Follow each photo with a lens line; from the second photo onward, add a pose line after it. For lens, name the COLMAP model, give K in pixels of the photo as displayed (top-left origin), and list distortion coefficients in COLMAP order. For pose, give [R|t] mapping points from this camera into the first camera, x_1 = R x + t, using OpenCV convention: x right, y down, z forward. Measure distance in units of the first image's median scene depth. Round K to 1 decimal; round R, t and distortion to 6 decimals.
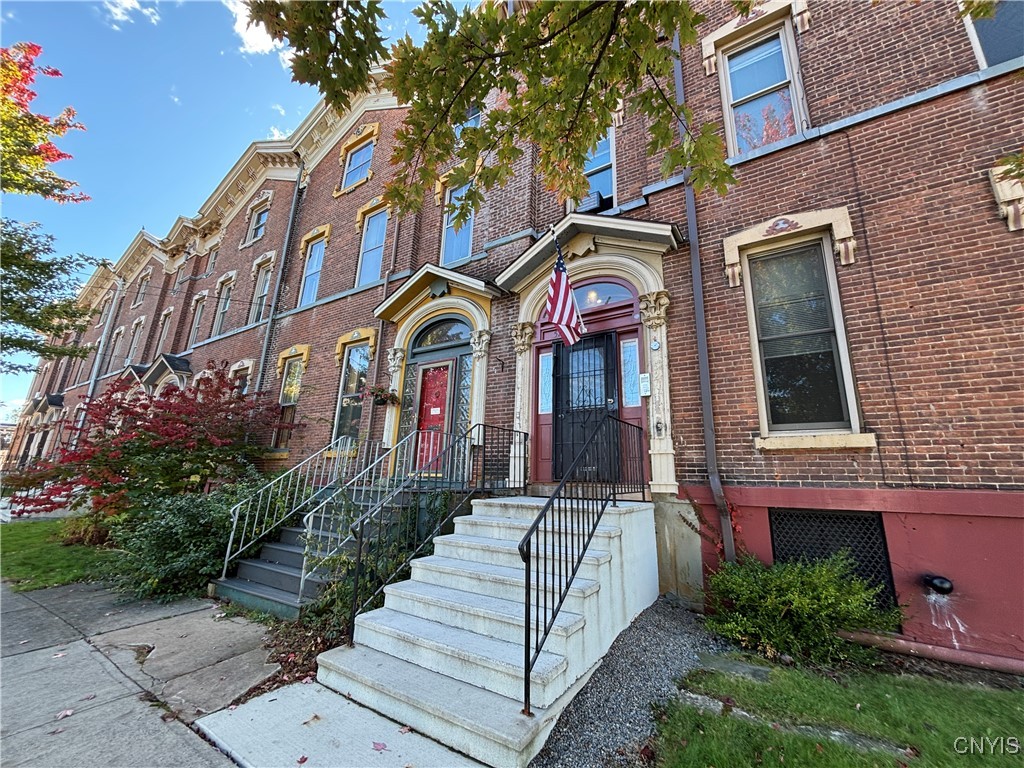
lens RADIAL K [[416.0, 0, 512.0], [0, 416.0, 384.0], [0, 0, 1]] dist [0.000366, -0.001300]
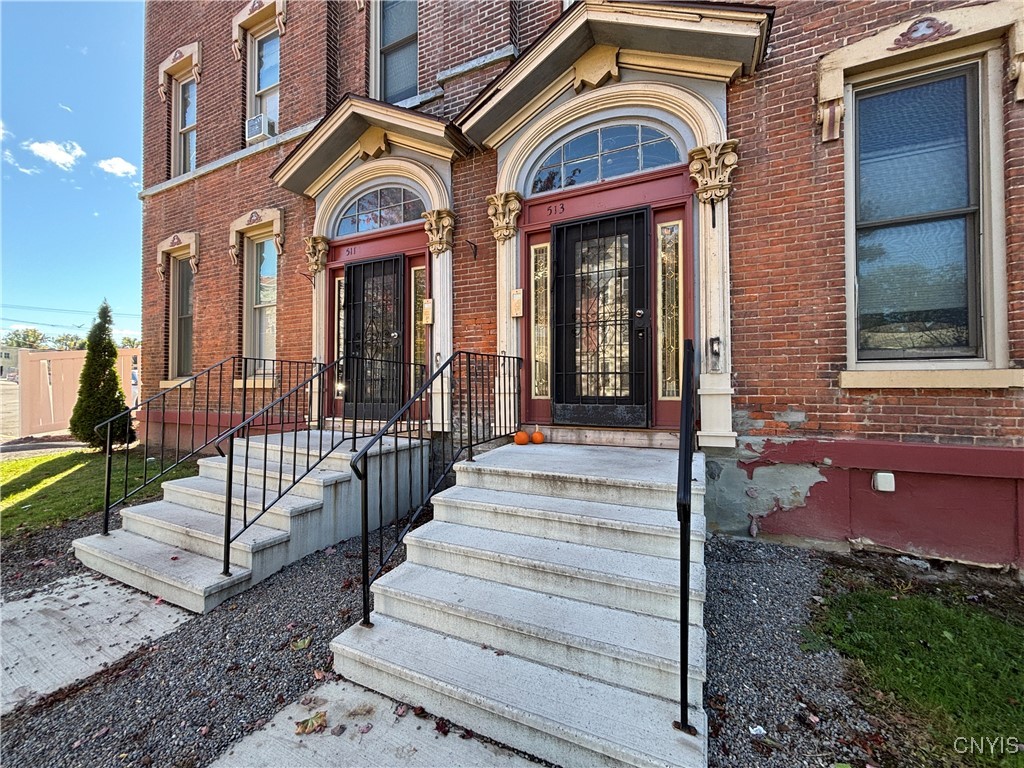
lens RADIAL K [[416.0, 0, 512.0], [0, 416.0, 384.0], [0, 0, 1]] dist [0.000366, -0.001300]
pose [[0.991204, -0.041422, 0.125694, -0.063195], [0.010508, 0.971391, 0.237254, -0.011070], [-0.131925, -0.233846, 0.963282, 0.283298]]
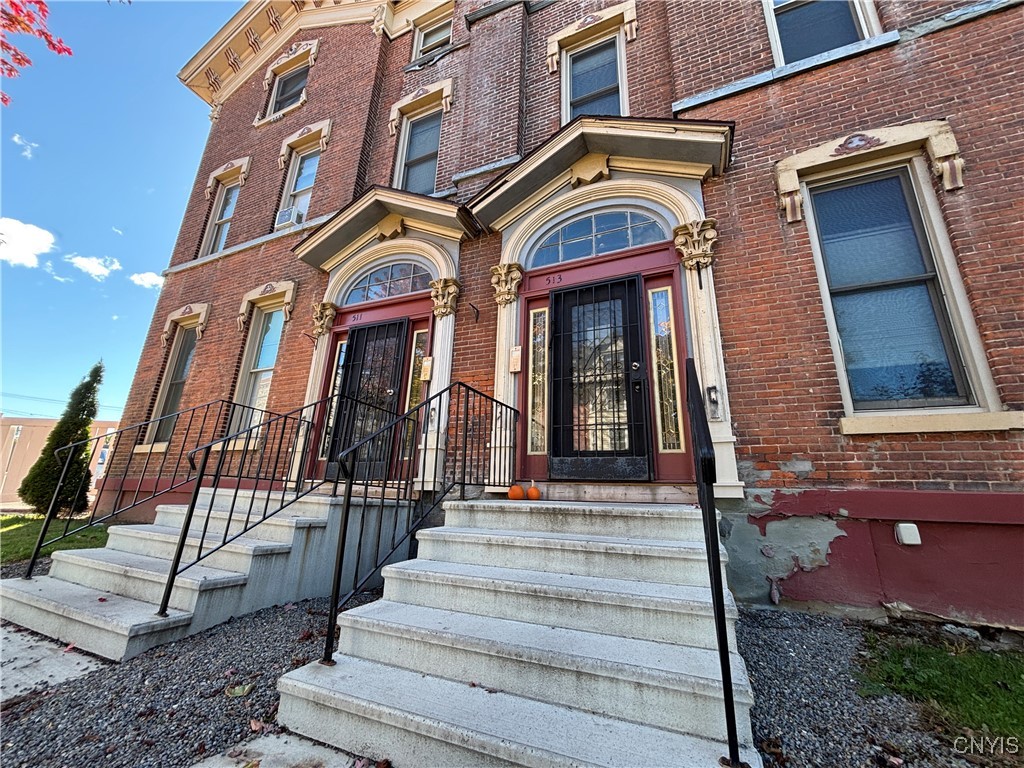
lens RADIAL K [[416.0, 0, 512.0], [0, 416.0, 384.0], [0, 0, 1]] dist [0.000366, -0.001300]
pose [[0.987302, 0.037602, 0.154337, -0.076526], [-0.032067, 0.998756, -0.038197, 0.095644], [-0.155581, 0.032763, 0.987280, 0.283216]]
